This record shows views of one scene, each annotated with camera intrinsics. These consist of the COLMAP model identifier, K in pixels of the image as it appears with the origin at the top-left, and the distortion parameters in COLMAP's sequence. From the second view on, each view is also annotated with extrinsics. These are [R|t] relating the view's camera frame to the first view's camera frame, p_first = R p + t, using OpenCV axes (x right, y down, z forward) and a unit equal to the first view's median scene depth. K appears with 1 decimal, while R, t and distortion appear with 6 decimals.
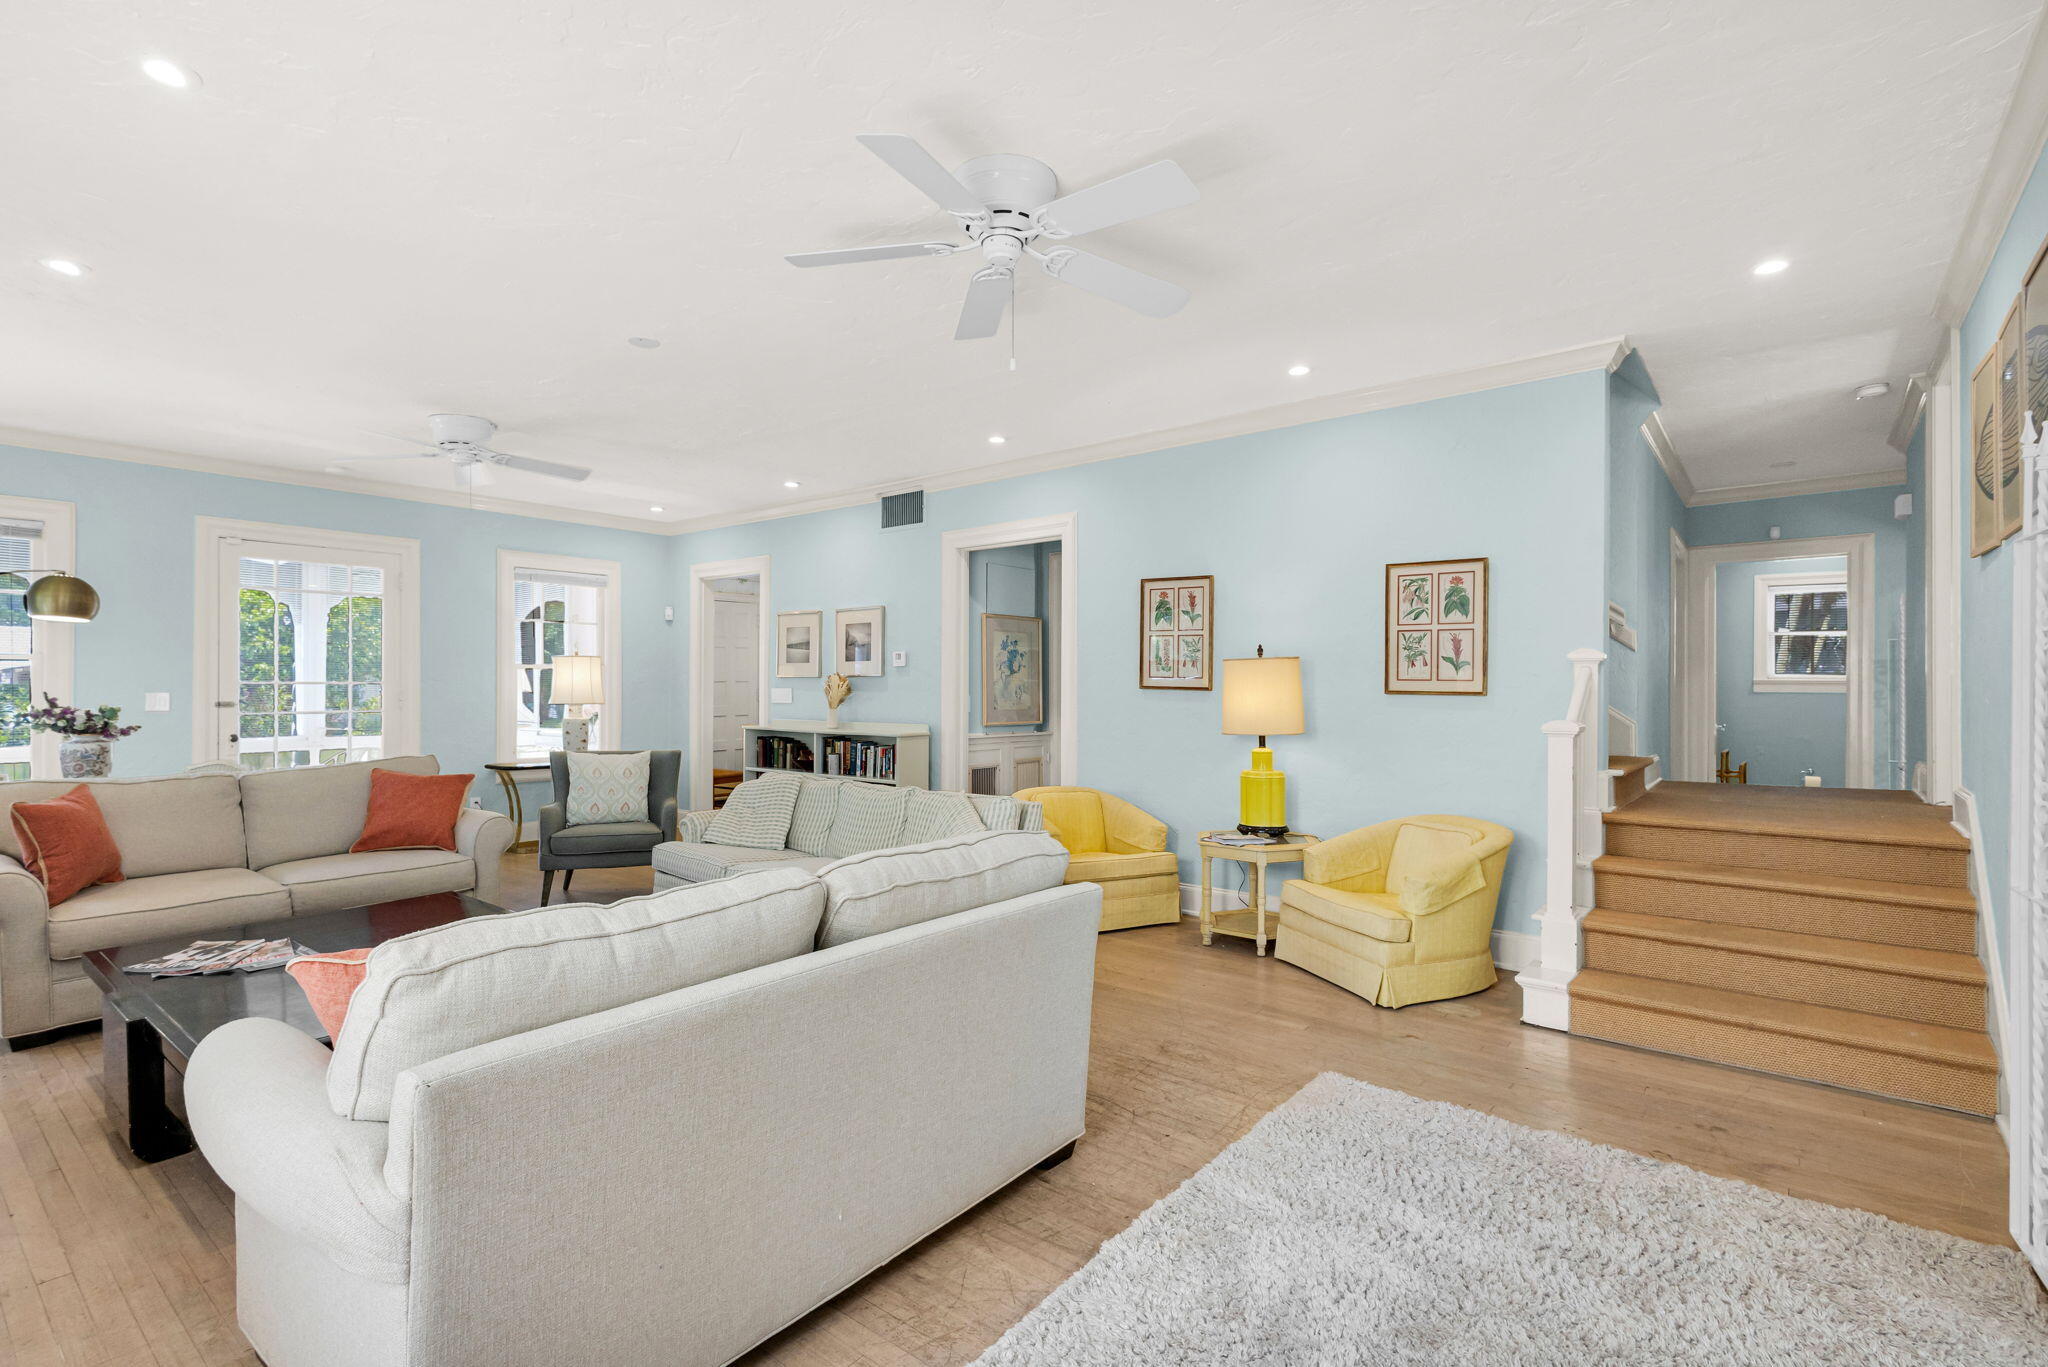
lens RADIAL K [[975.3, 0, 1006.8], [0, 975.3, 691.5], [0, 0, 1]] dist [0.009577, -0.002814]
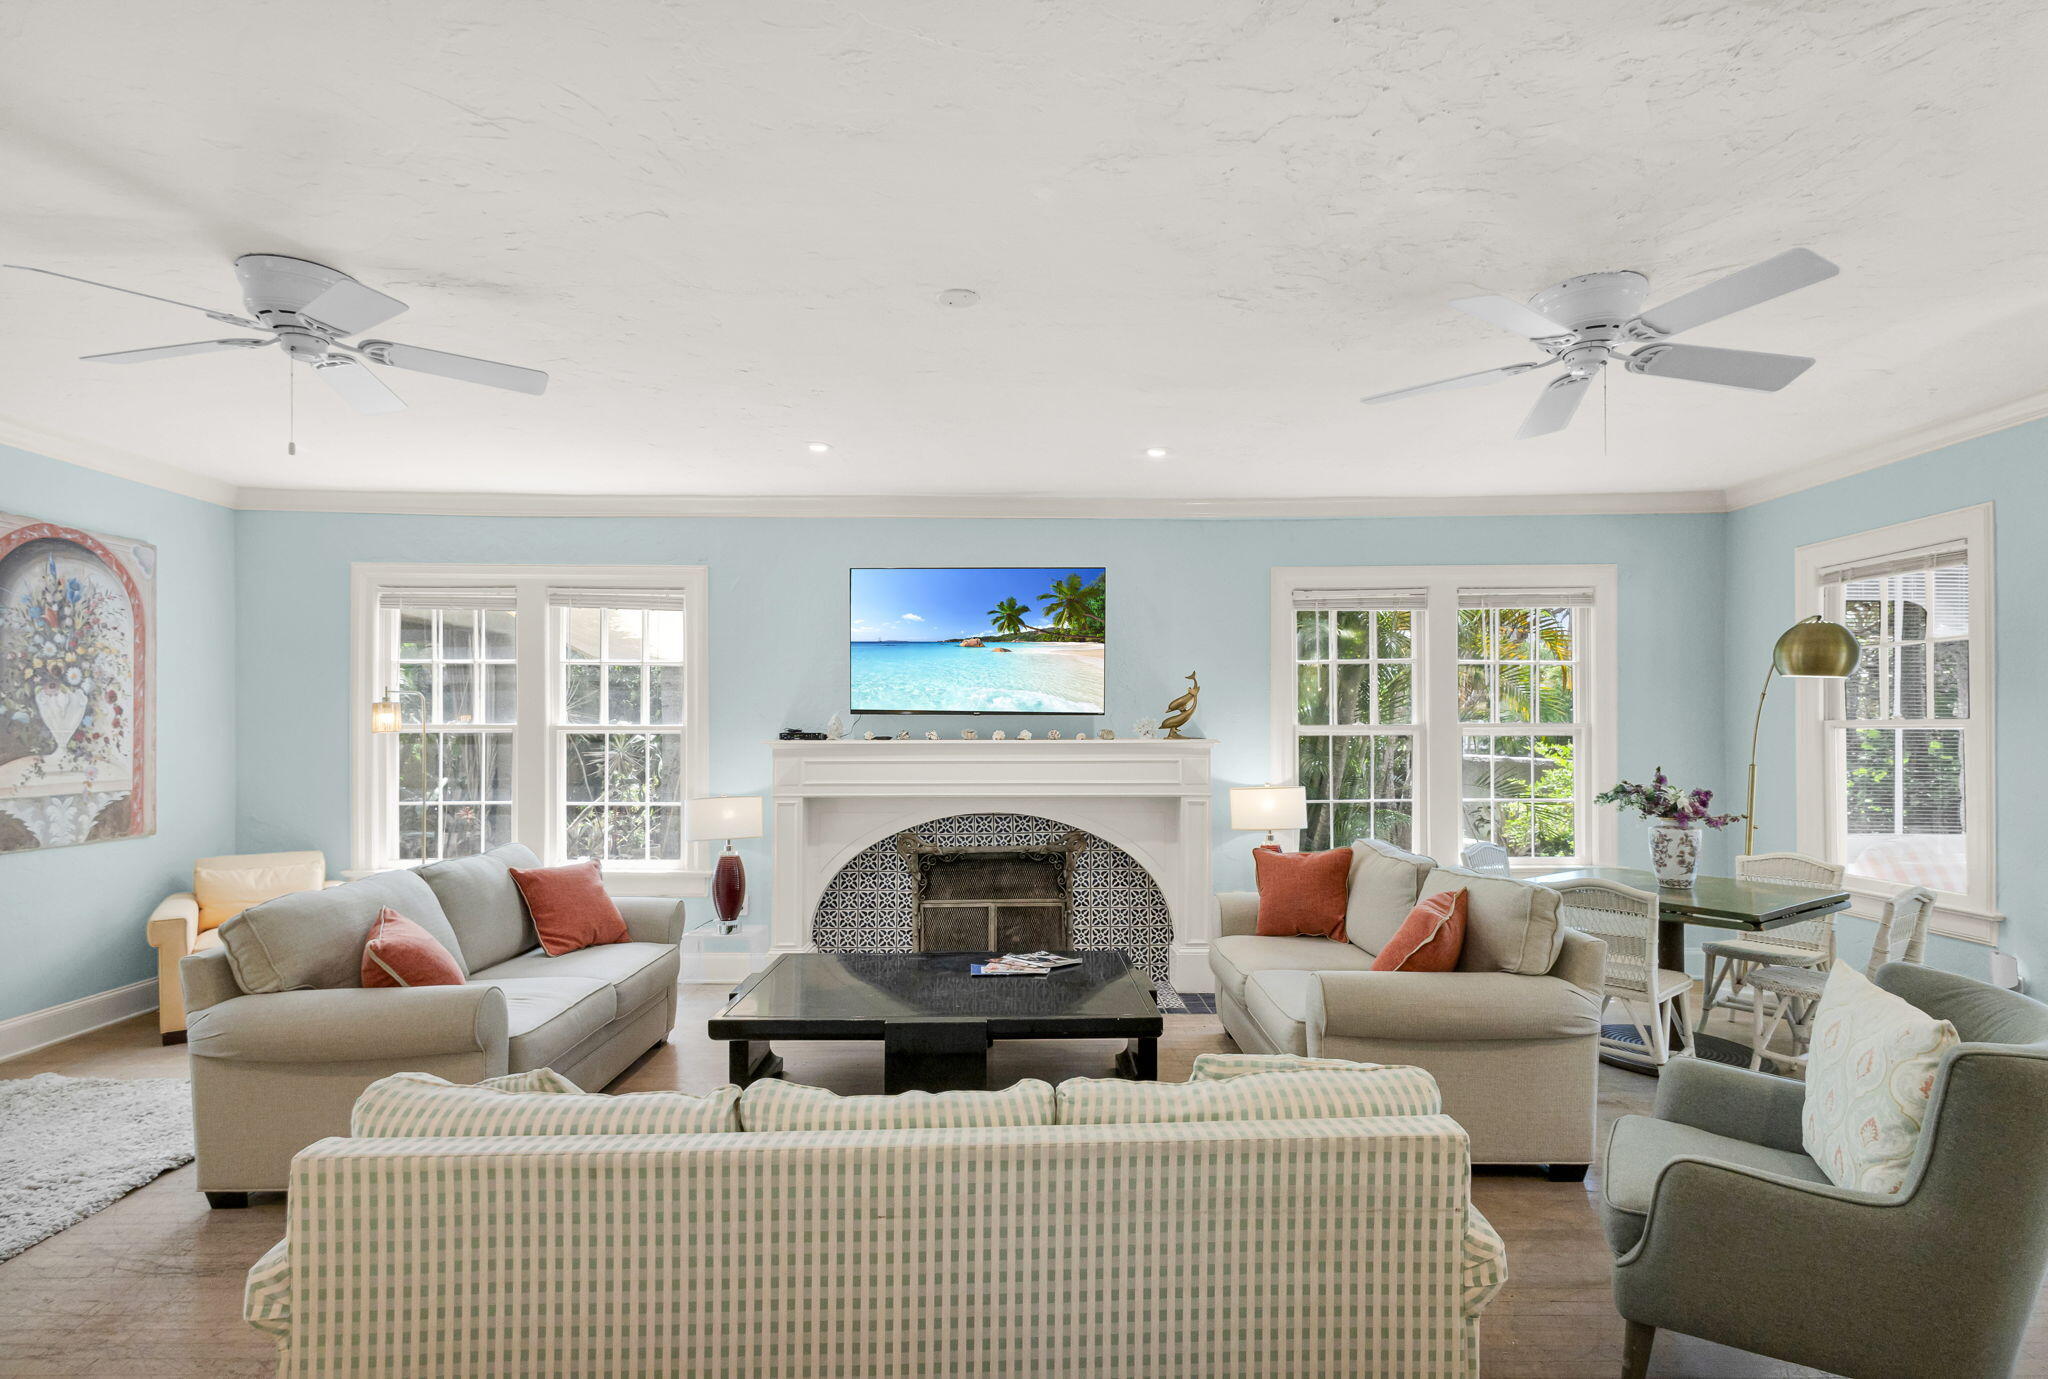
lens RADIAL K [[1002.9, 0, 1028.5], [0, 1002.9, 702.8], [0, 0, 1]] dist [0.013344, -0.001946]
pose [[-0.773369, -0.017657, -0.633711, 0.048246], [-0.003420, 0.999714, -0.023681, -0.028570], [0.633947, -0.016146, -0.773208, 1.142957]]
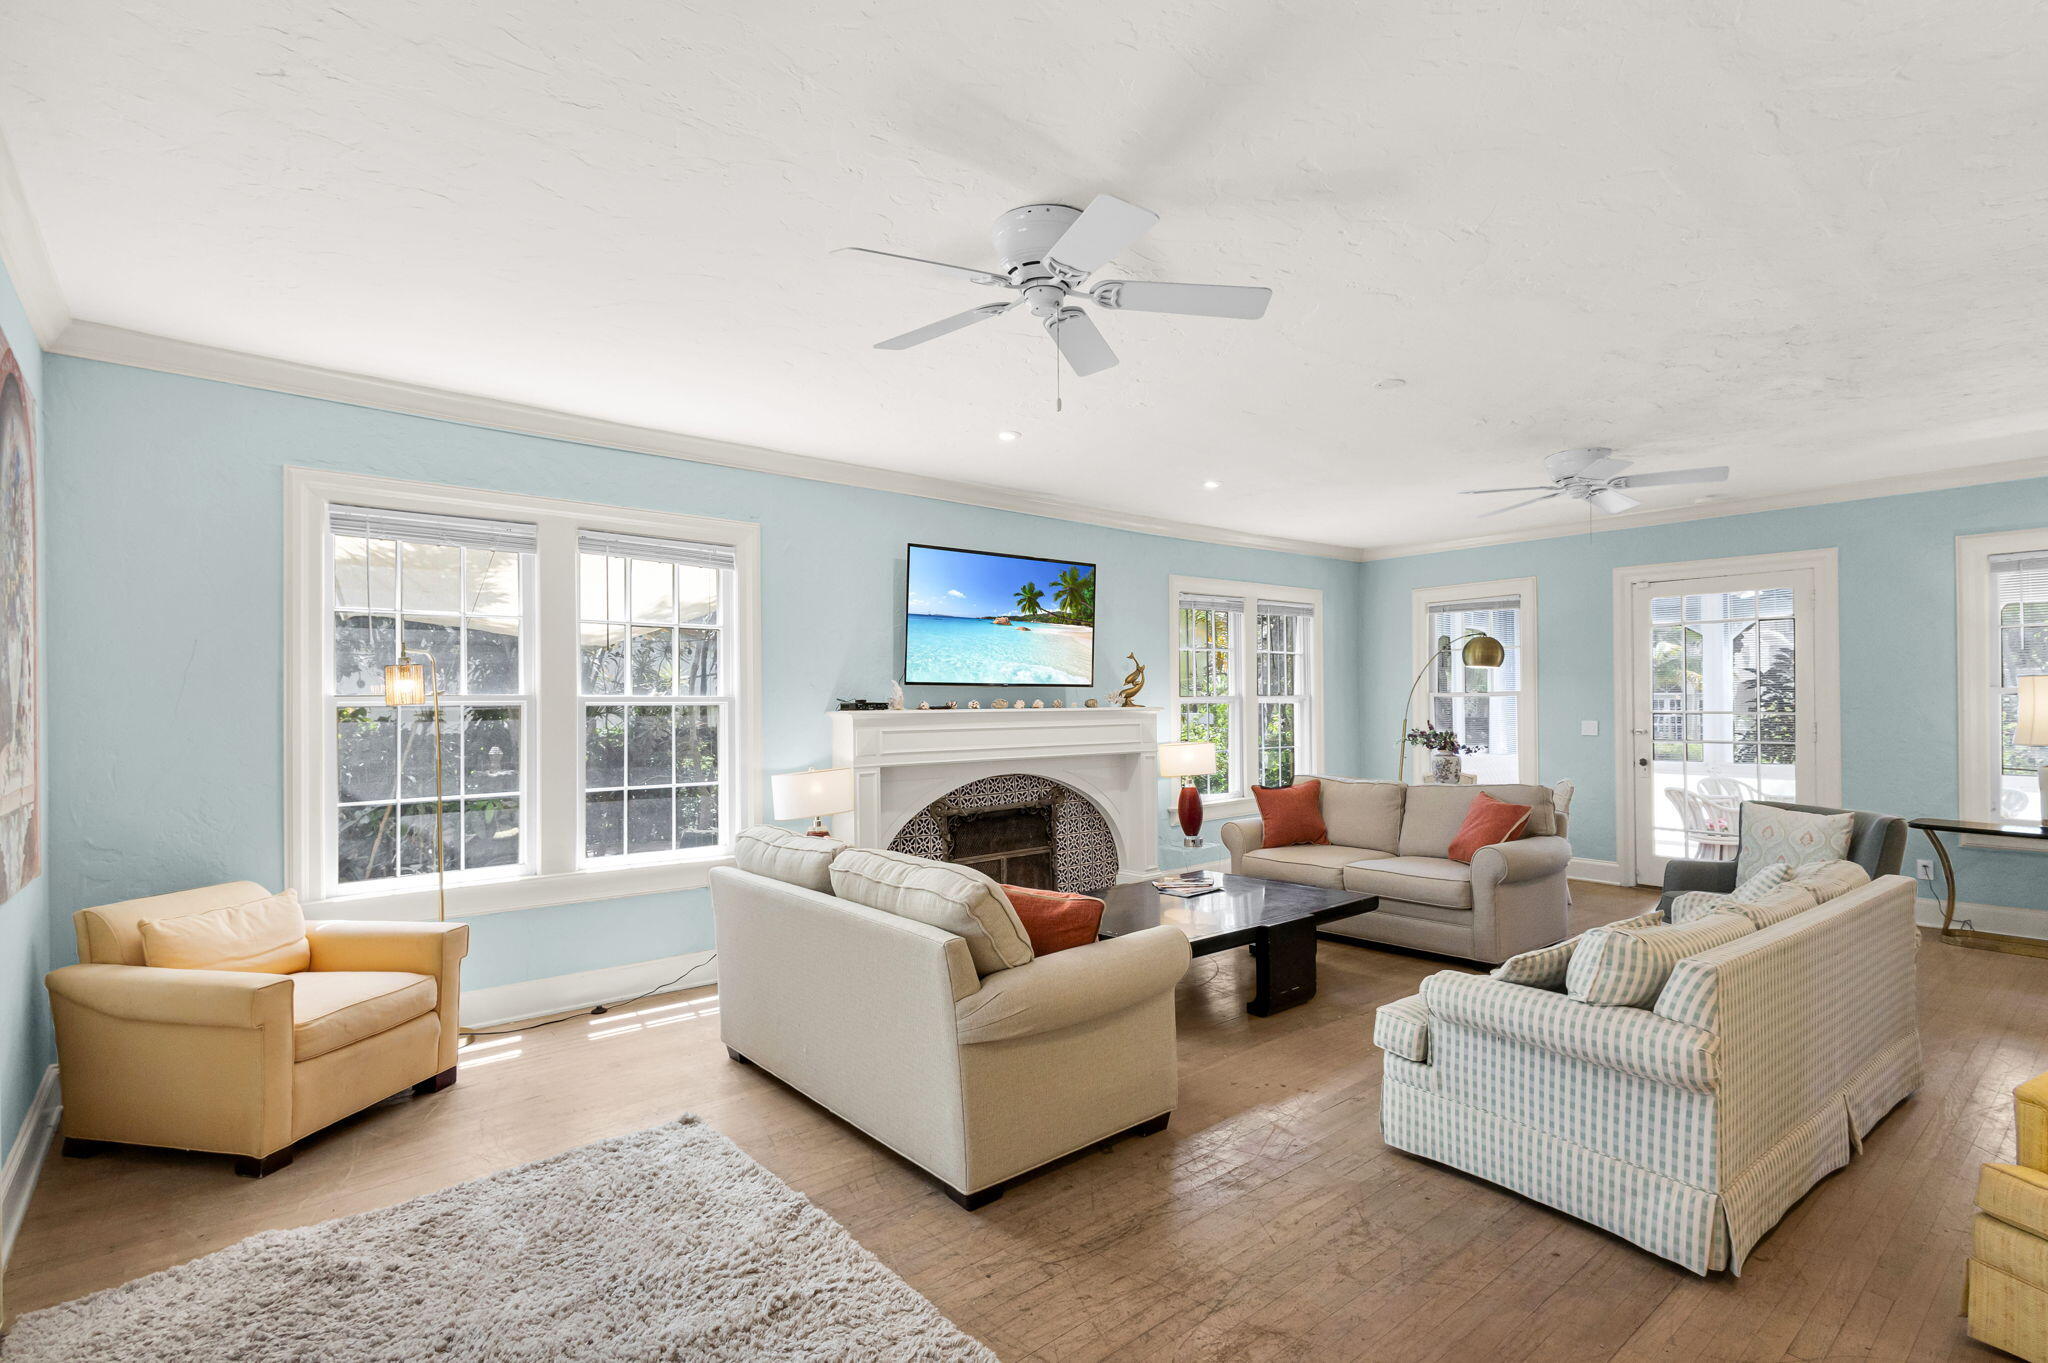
lens RADIAL K [[975.3, 0, 1032.4], [0, 975.3, 673.7], [0, 0, 1]] dist [0.009577, -0.002814]
pose [[-0.190405, -0.026687, -0.981343, 0.495664], [0.000136, 0.999630, -0.027211, -0.024591], [0.981706, -0.005315, -0.190330, 0.589264]]
